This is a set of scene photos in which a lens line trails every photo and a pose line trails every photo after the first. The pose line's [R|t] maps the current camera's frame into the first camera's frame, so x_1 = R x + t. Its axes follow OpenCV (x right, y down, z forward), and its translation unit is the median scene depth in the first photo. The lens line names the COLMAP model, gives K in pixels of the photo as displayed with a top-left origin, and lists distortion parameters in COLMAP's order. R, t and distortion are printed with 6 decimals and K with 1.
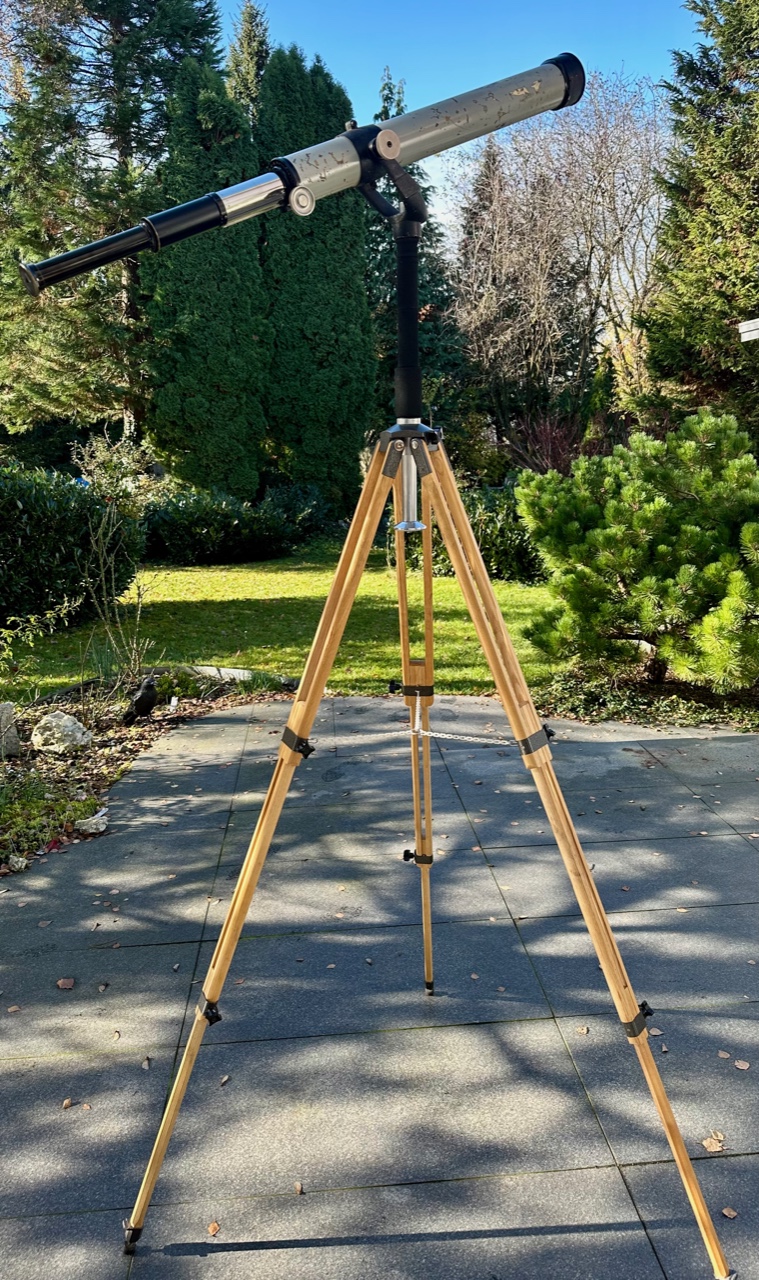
lens RADIAL K [[1012.1, 0, 397.2], [0, 1012.1, 637.2], [0, 0, 1]] dist [0.106451, -0.132587]
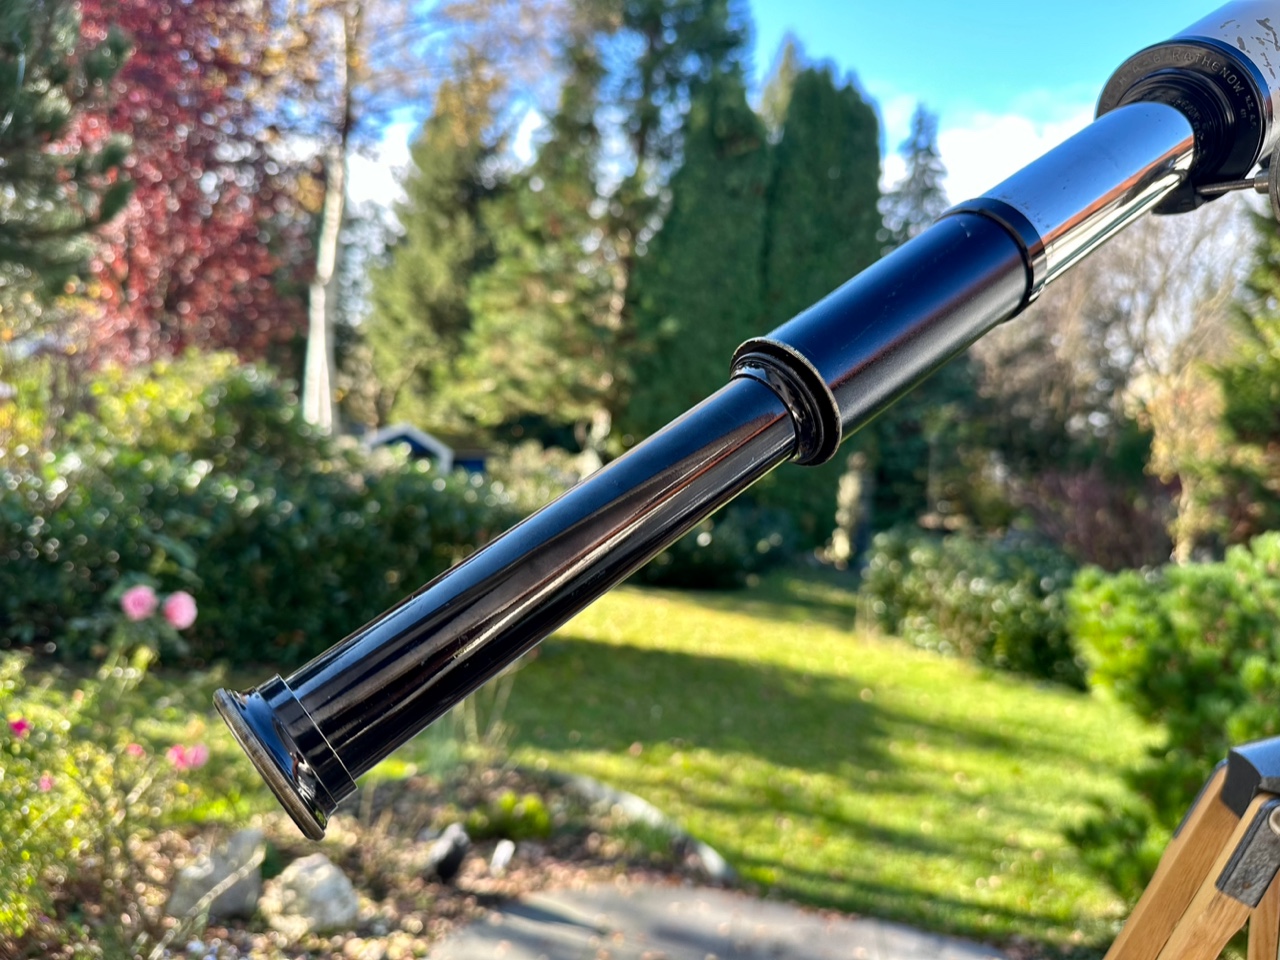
lens RADIAL K [[928.1, 0, 645.8], [0, 928.1, 488.9], [0, 0, 1]] dist [0.044339, -0.076385]
pose [[0.960787, 0.124283, -0.247874, 0.001330], [-0.157420, 0.980382, -0.118619, -0.053318], [0.228269, 0.152988, 0.961503, 0.183195]]
